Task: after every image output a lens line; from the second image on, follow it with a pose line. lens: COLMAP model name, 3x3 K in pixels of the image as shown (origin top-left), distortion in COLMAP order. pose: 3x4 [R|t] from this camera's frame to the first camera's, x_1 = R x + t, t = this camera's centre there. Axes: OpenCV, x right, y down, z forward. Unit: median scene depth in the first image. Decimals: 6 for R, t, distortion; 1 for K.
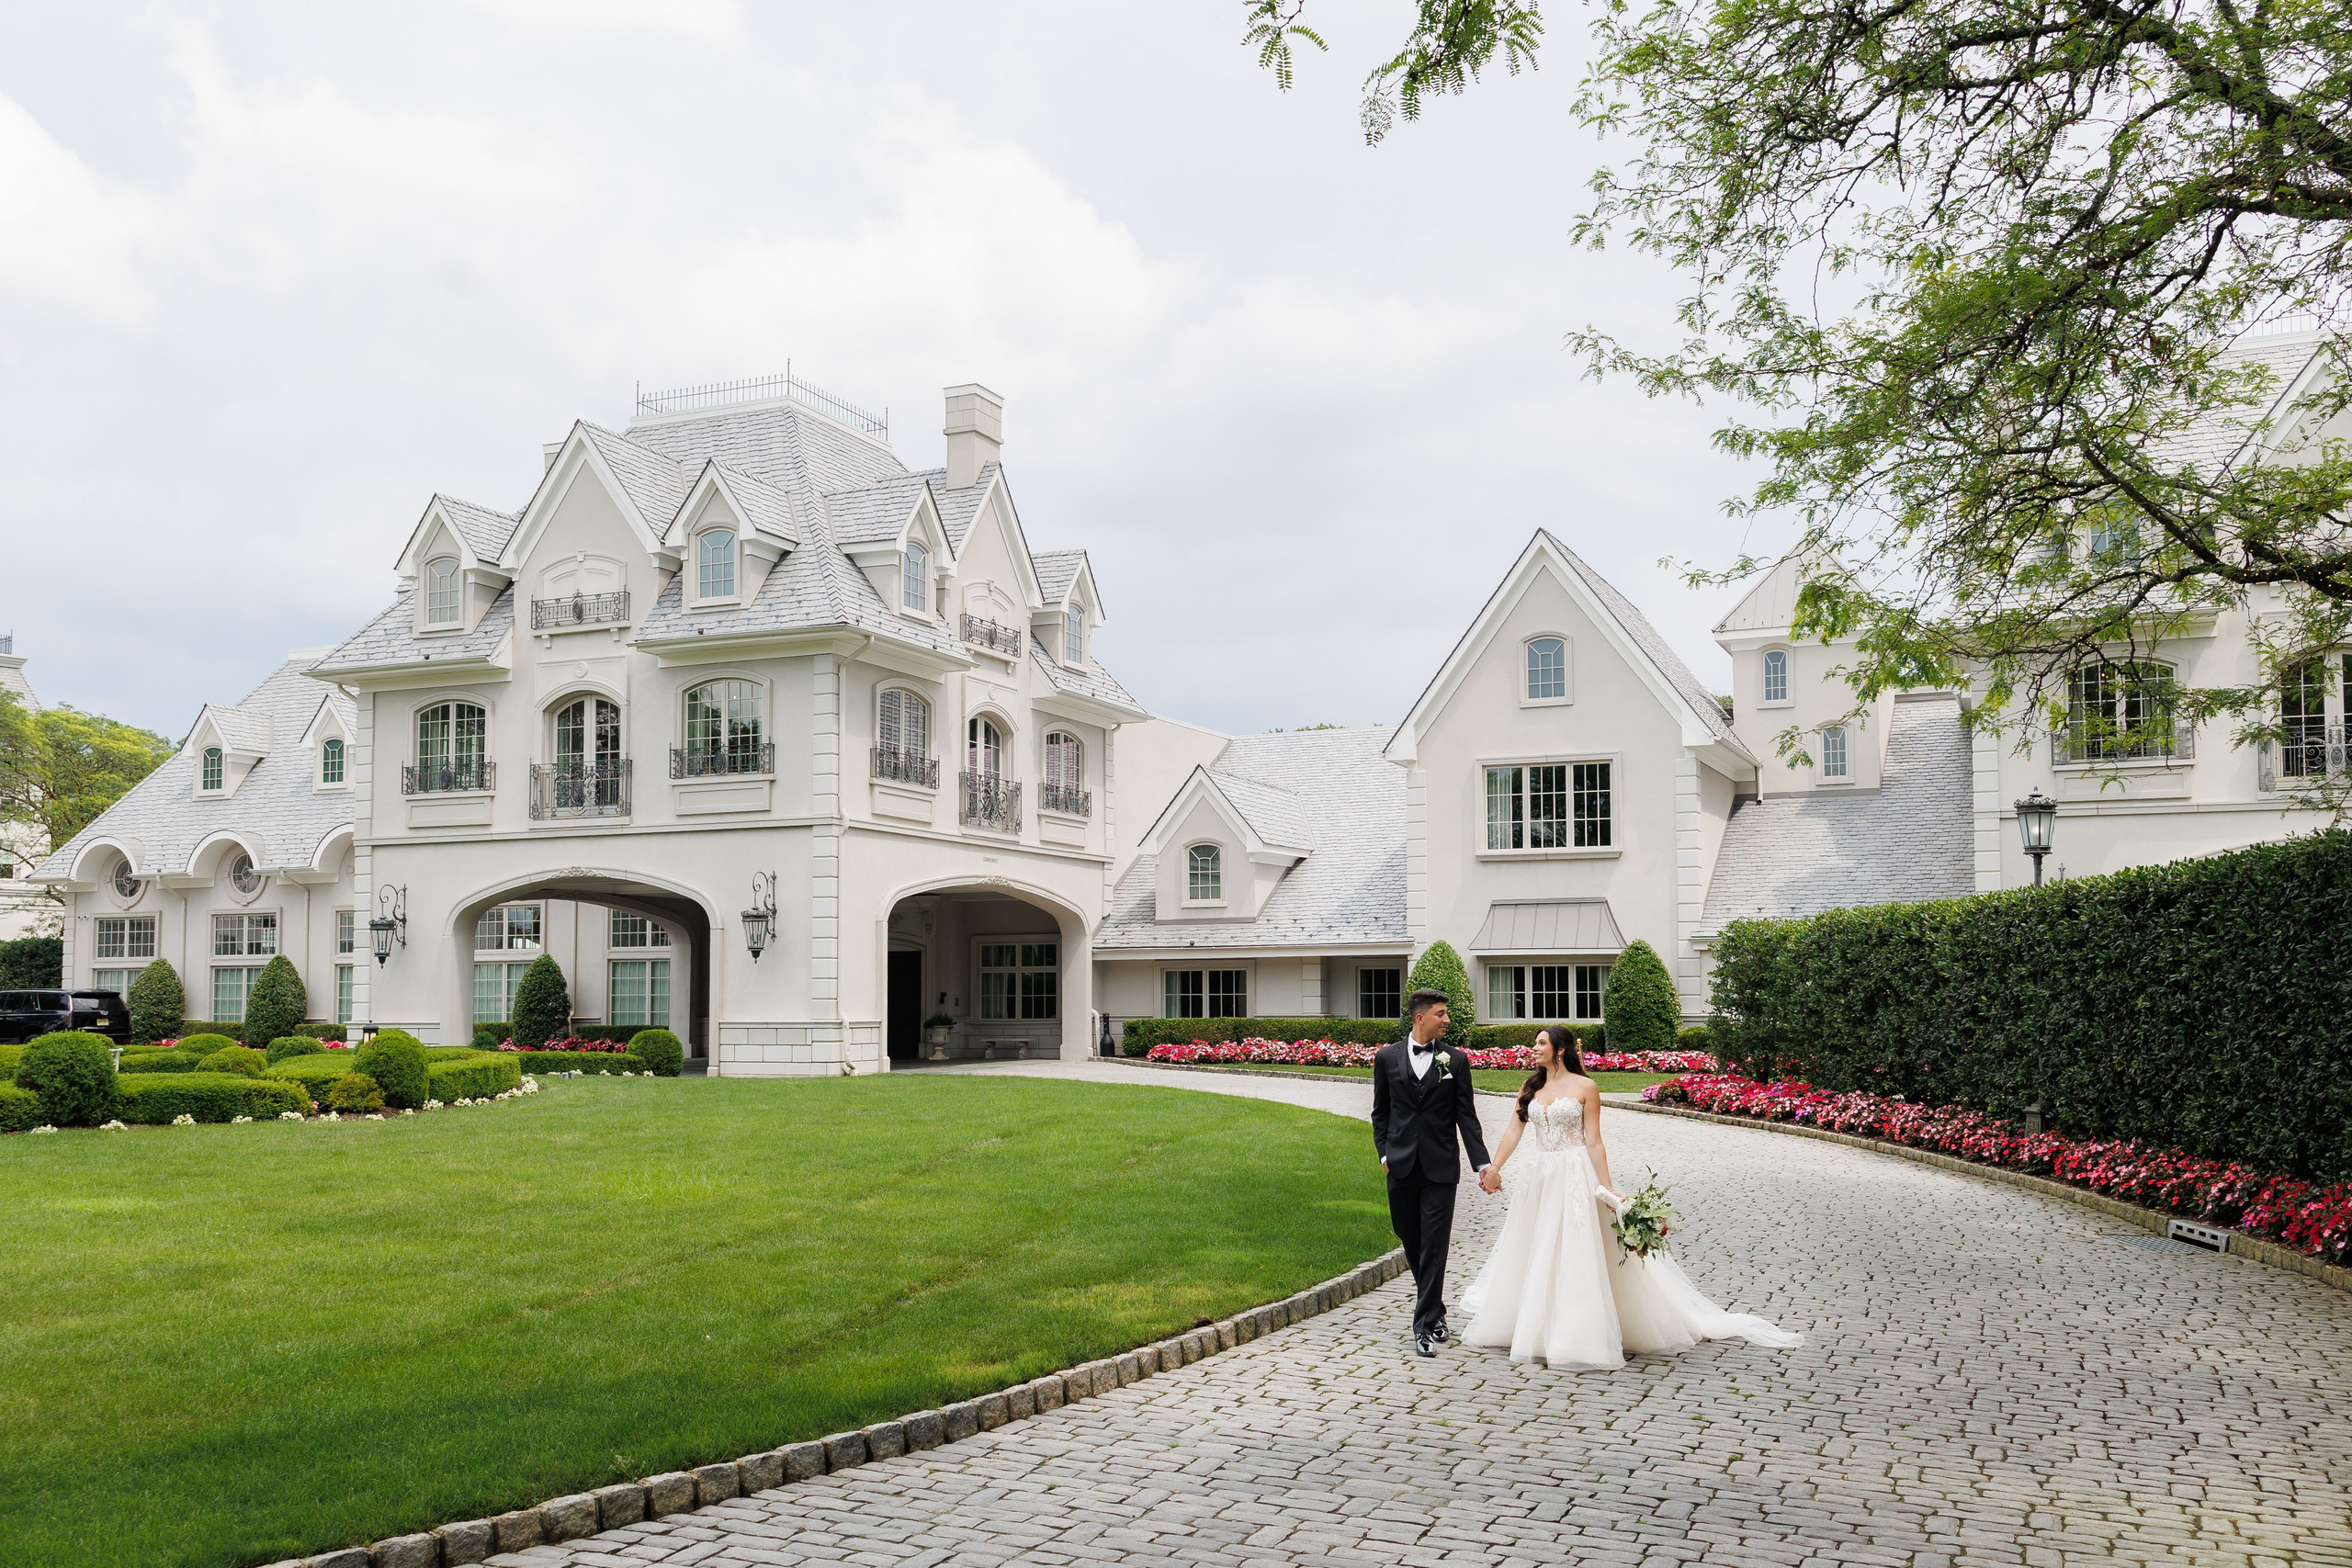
lens RADIAL K [[2092.1, 0, 1169.7], [0, 2092.1, 880.2], [0, 0, 1]] dist [0.000296, -0.009125]
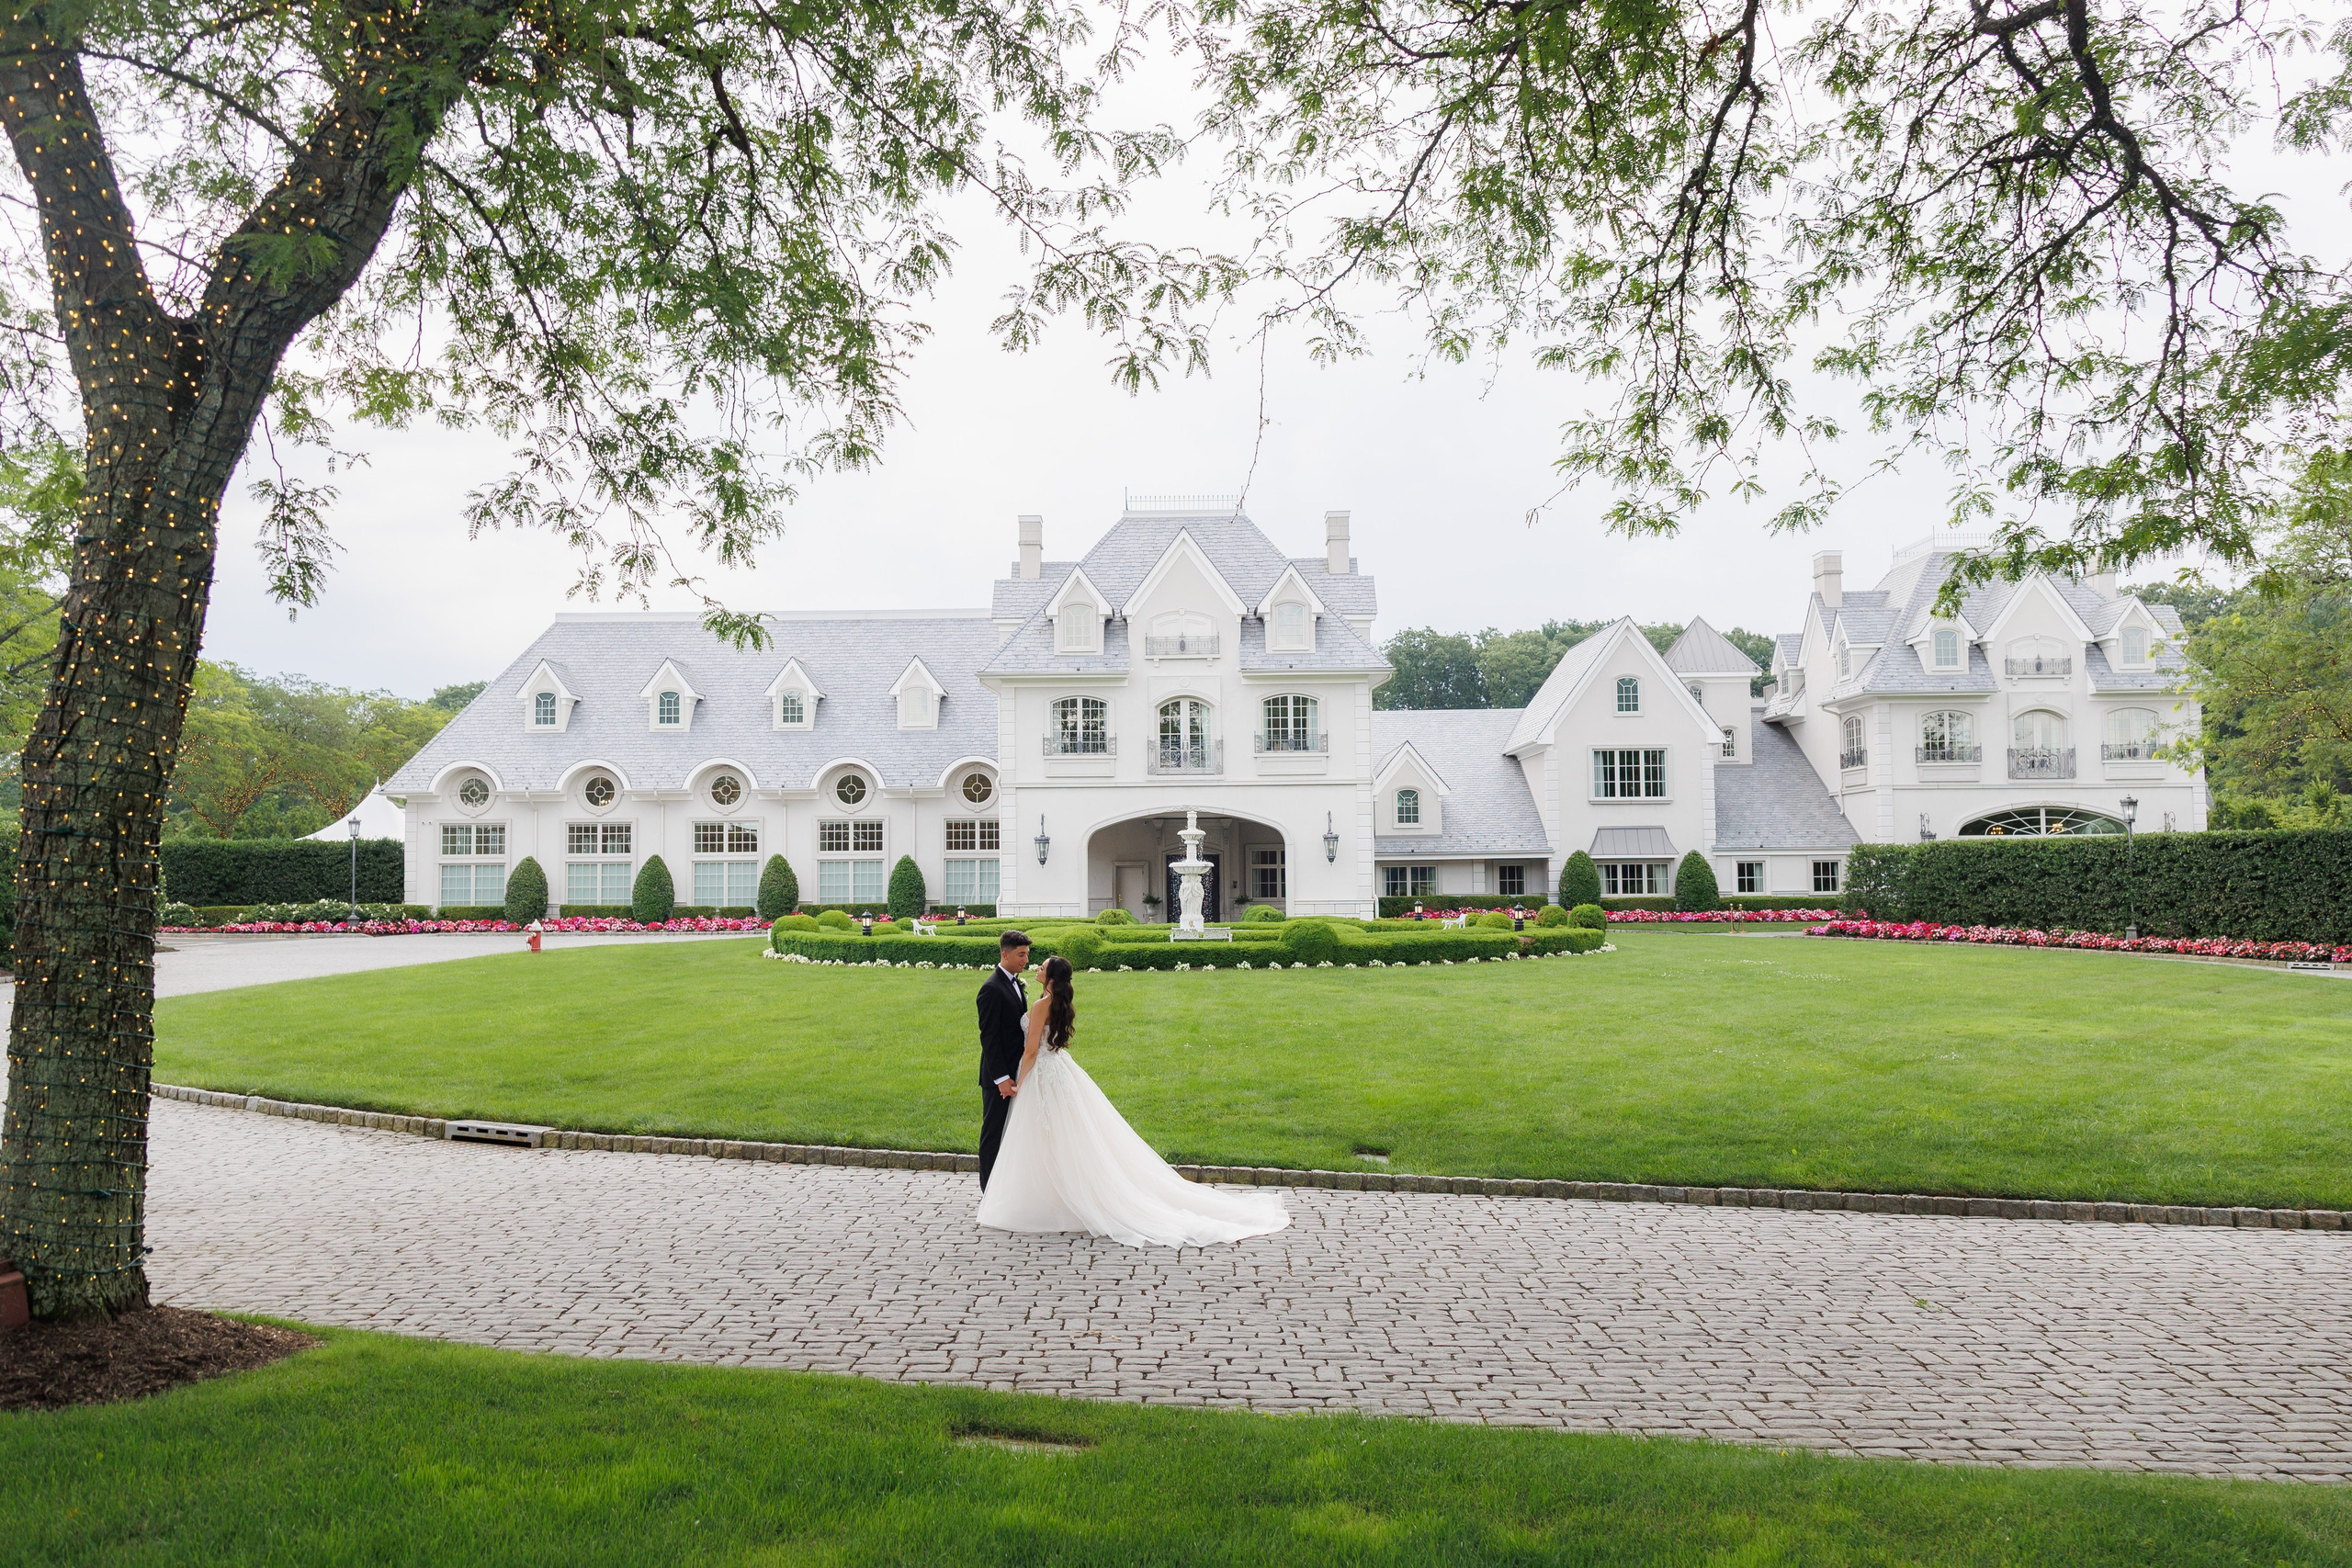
lens RADIAL K [[1777.7, 0, 1190.8], [0, 1777.7, 719.7], [0, 0, 1]] dist [-0.055180, -0.004955]
pose [[0.926640, 0.028626, 0.374857, -0.772634], [-0.016750, 0.999250, -0.034900, -0.023750], [-0.375575, 0.026061, 0.926425, -0.262385]]
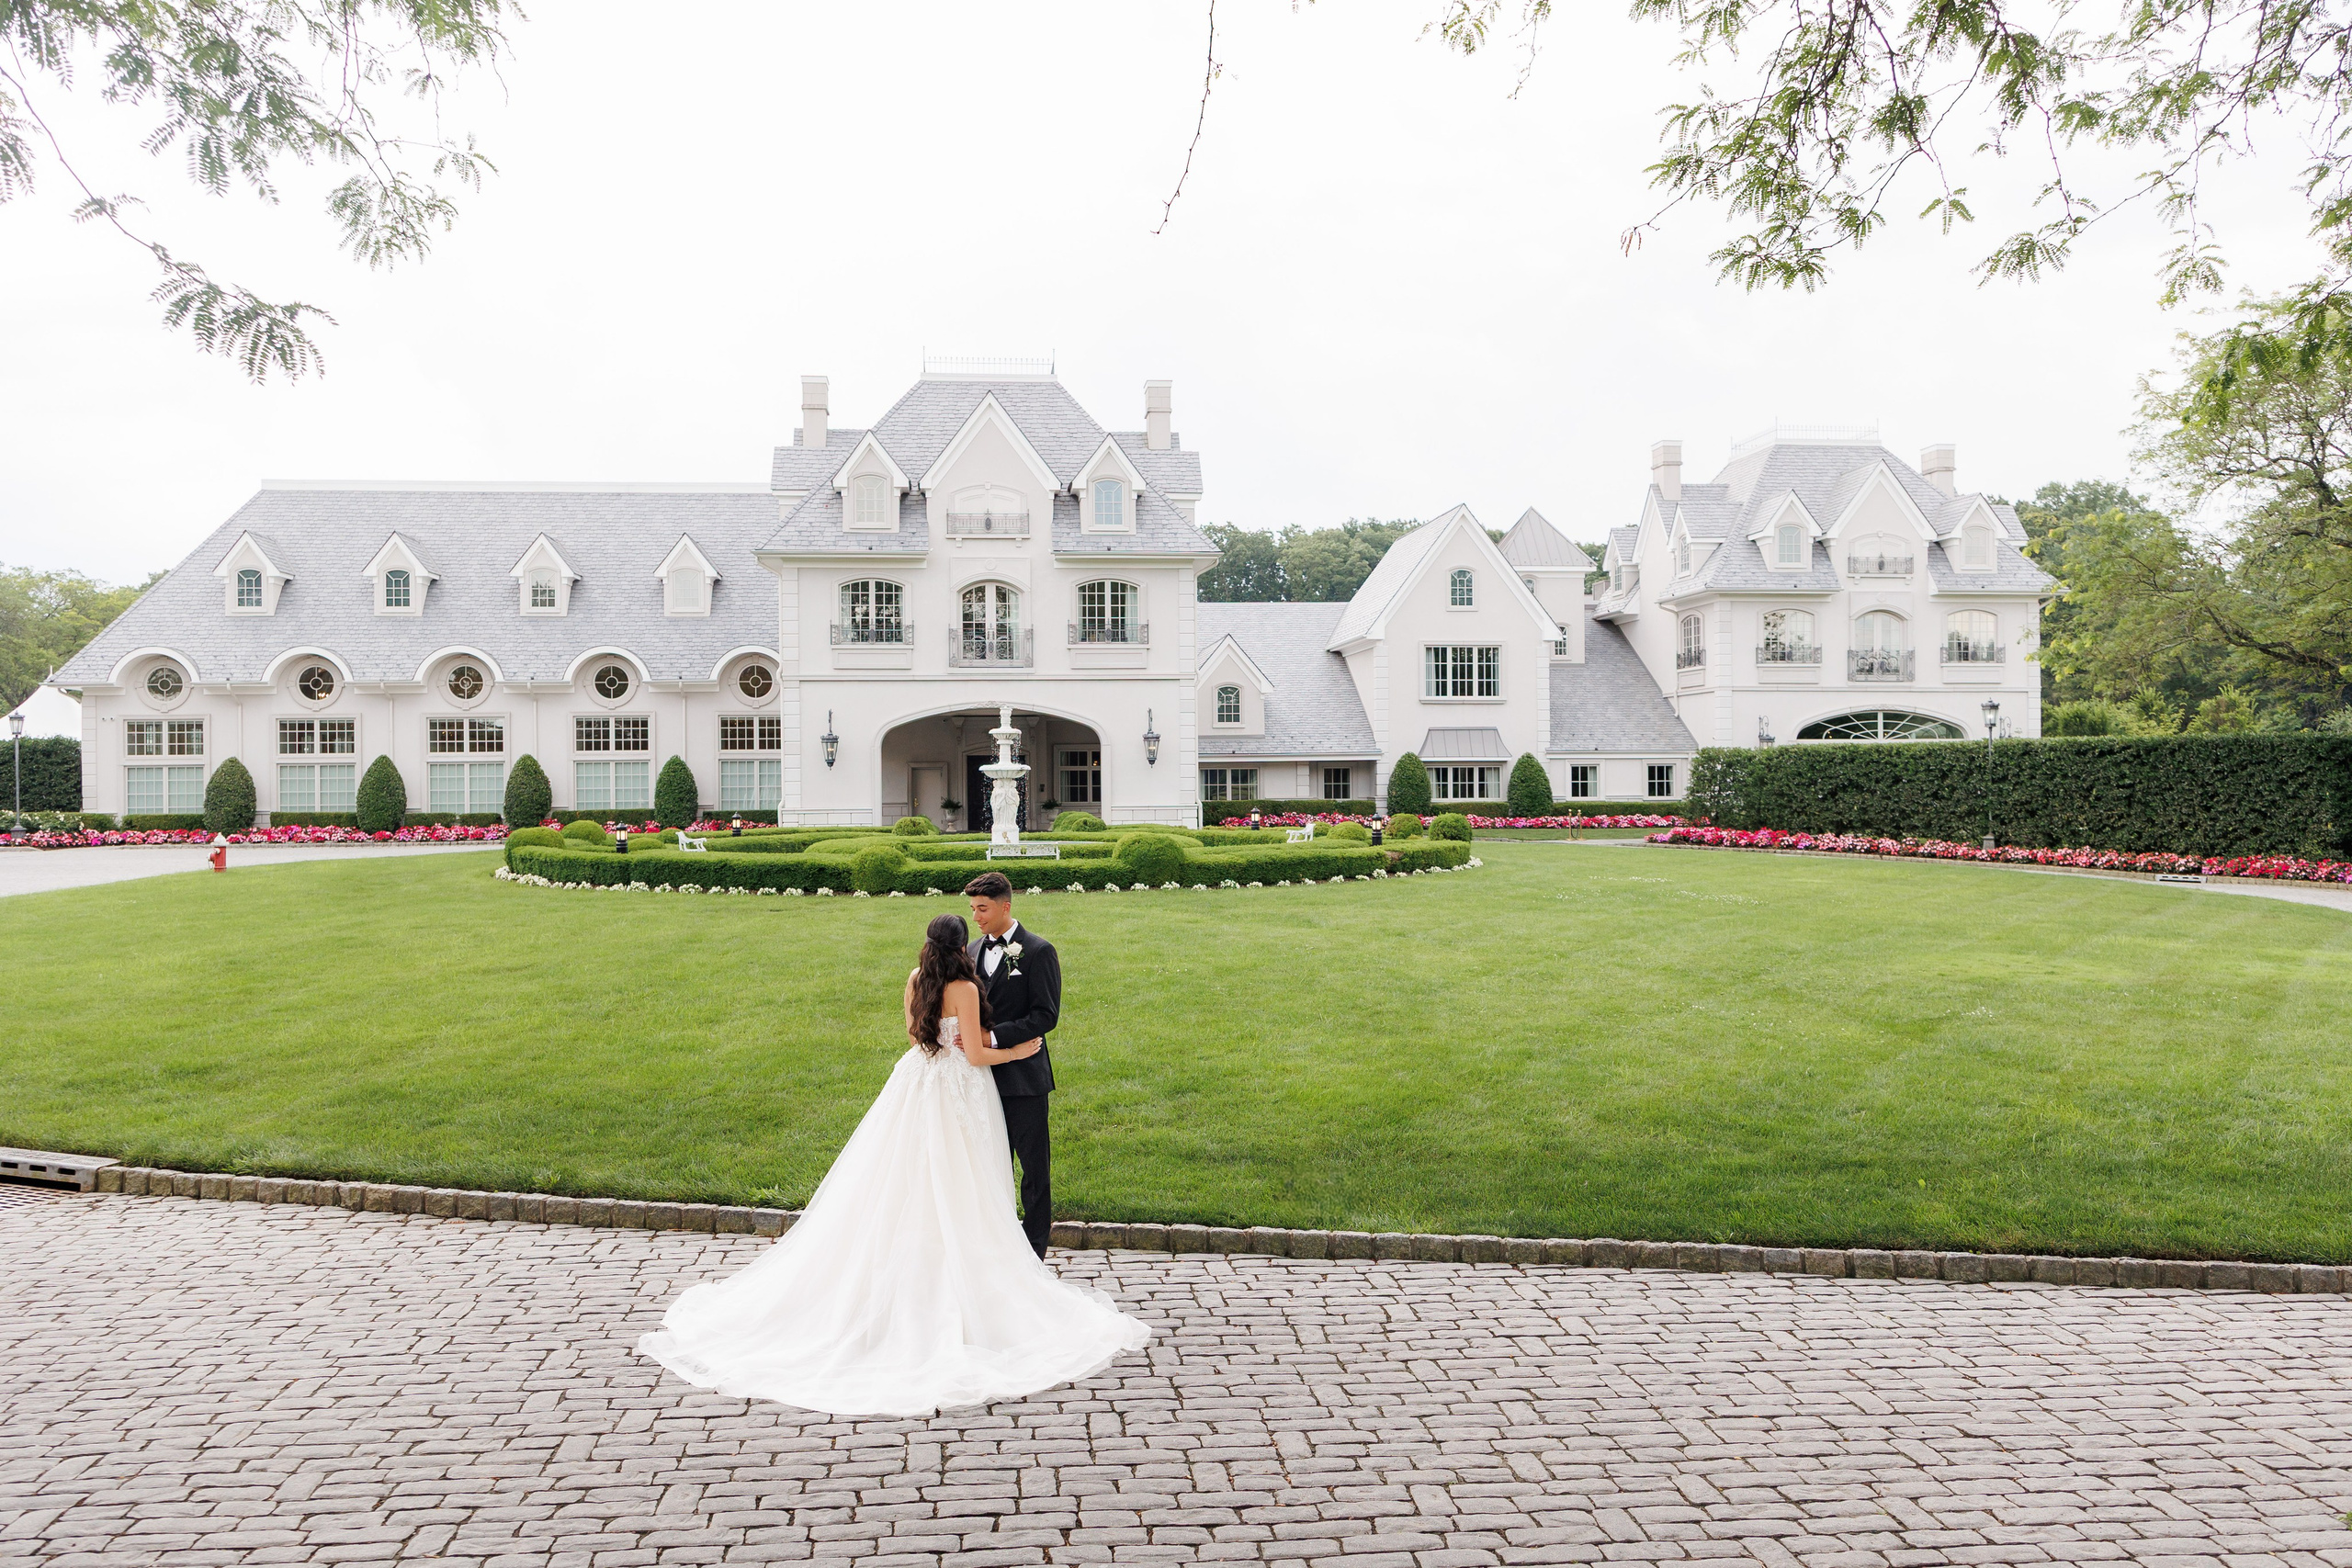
lens RADIAL K [[1802.4, 0, 1228.2], [0, 1802.4, 751.4], [0, 0, 1]] dist [-0.036570, -0.005391]
pose [[0.866891, 0.003239, 0.498488, -0.744110], [-0.024620, 0.999037, 0.036324, -0.020493], [-0.497890, -0.043762, 0.866136, -0.163780]]
